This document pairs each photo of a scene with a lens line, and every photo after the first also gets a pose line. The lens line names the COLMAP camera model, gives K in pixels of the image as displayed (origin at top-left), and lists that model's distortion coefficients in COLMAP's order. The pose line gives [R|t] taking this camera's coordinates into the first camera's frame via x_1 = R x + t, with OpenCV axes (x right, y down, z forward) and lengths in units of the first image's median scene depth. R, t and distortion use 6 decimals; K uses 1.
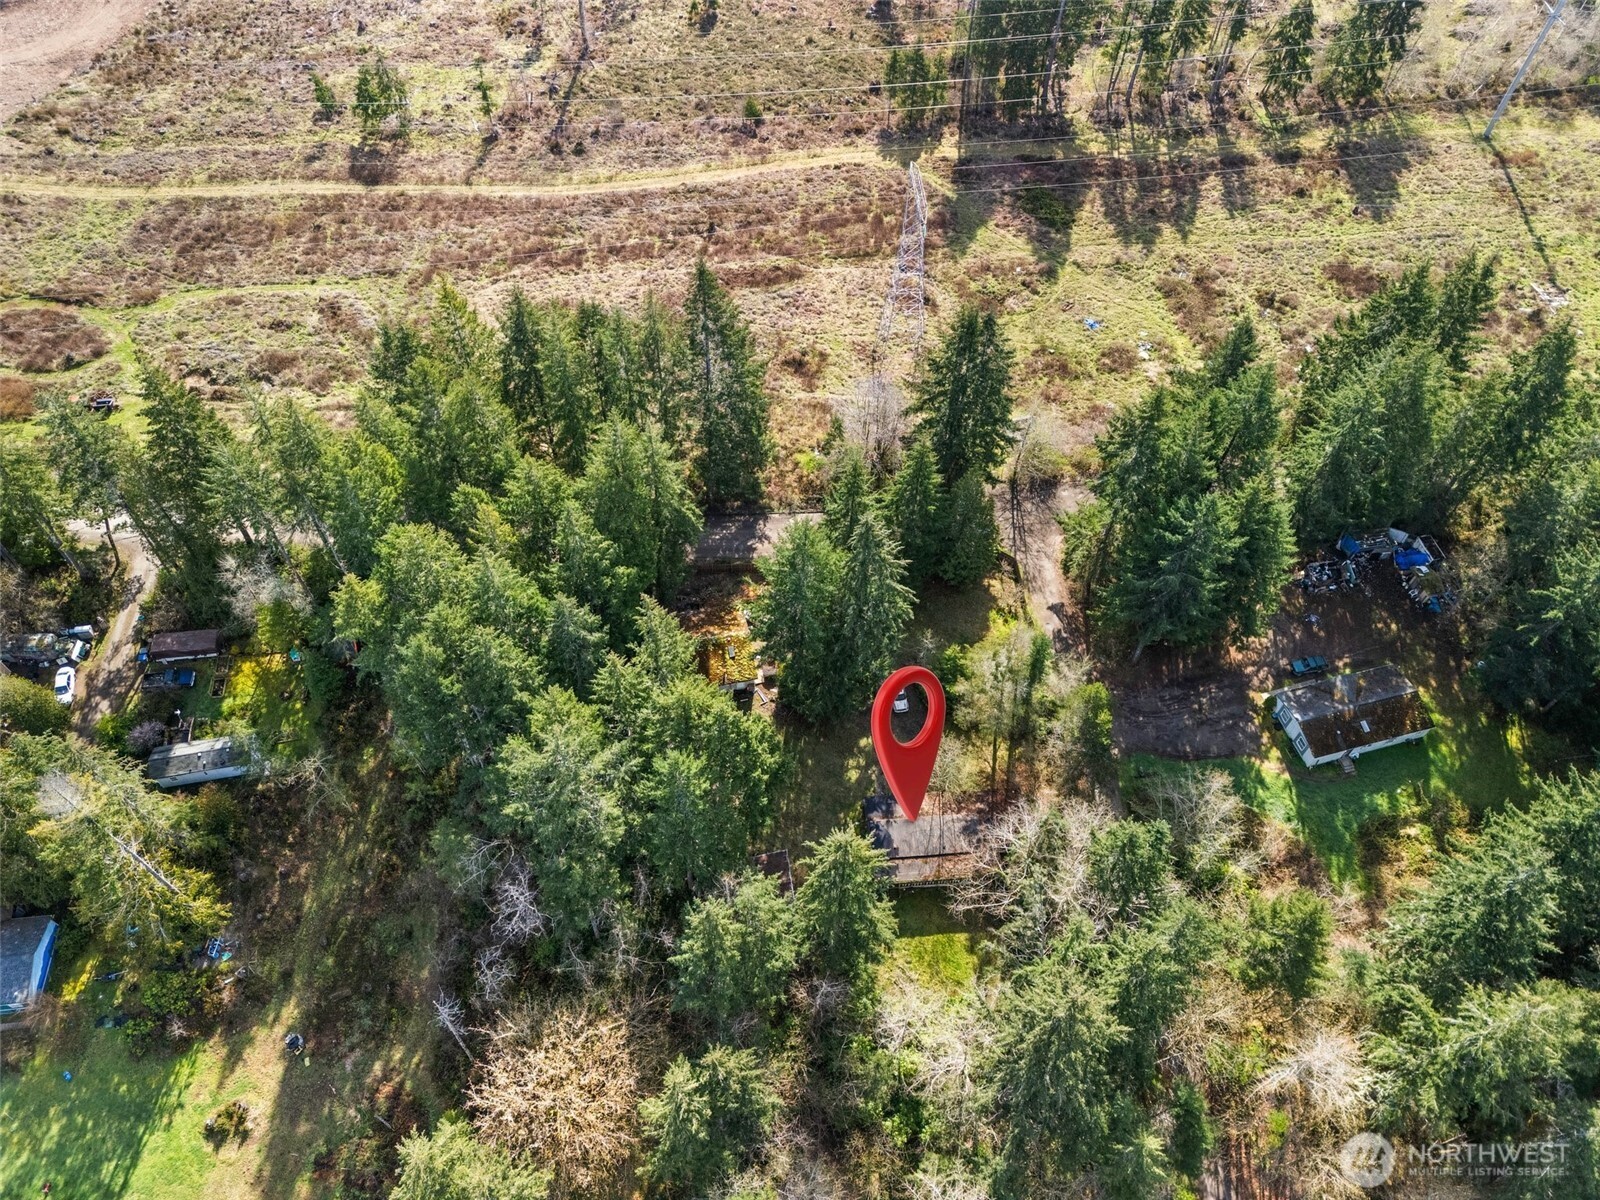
lens RADIAL K [[1130.3, 0, 800.0], [0, 1130.3, 600.0], [0, 0, 1]] dist [0.019561, -0.004266]
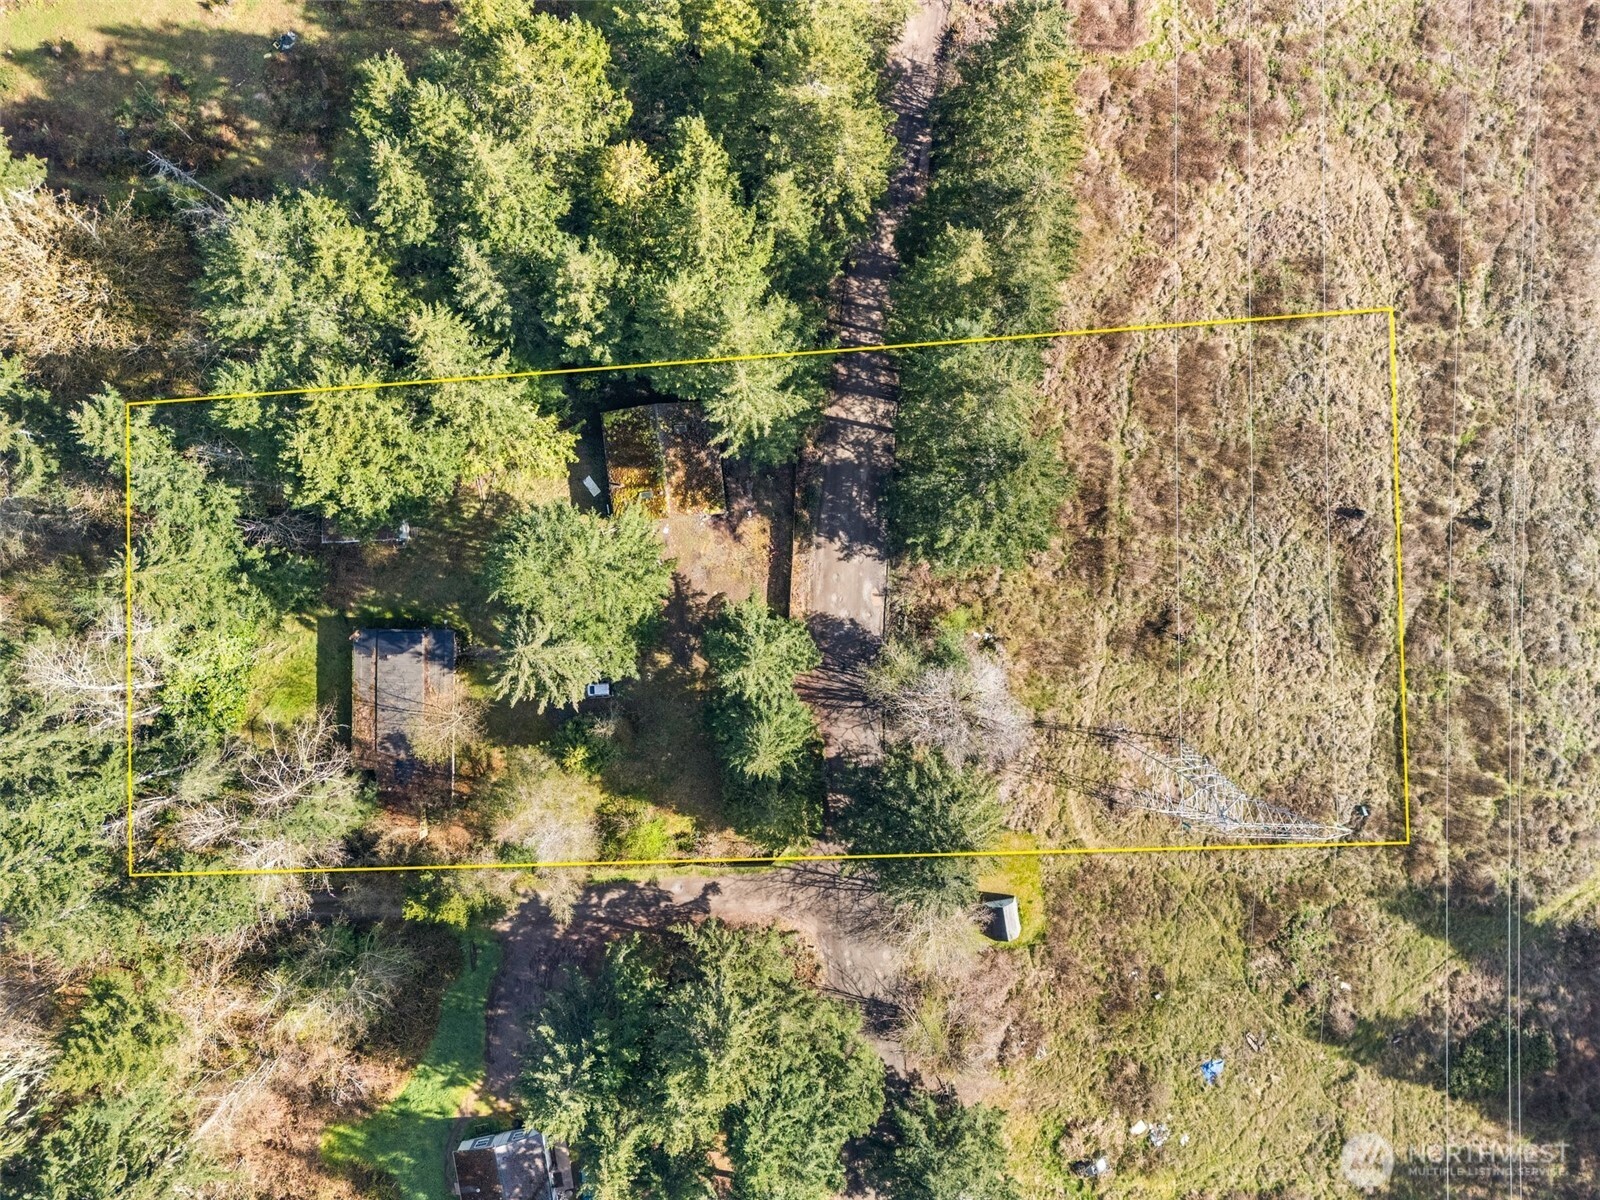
lens RADIAL K [[1130.3, 0, 800.0], [0, 1130.3, 600.0], [0, 0, 1]] dist [0.019561, -0.004266]
pose [[-0.099853, 0.994941, -0.011053, 0.010651], [-0.839001, -0.078221, 0.538478, -0.384841], [0.534889, 0.063042, 0.842567, 0.279658]]
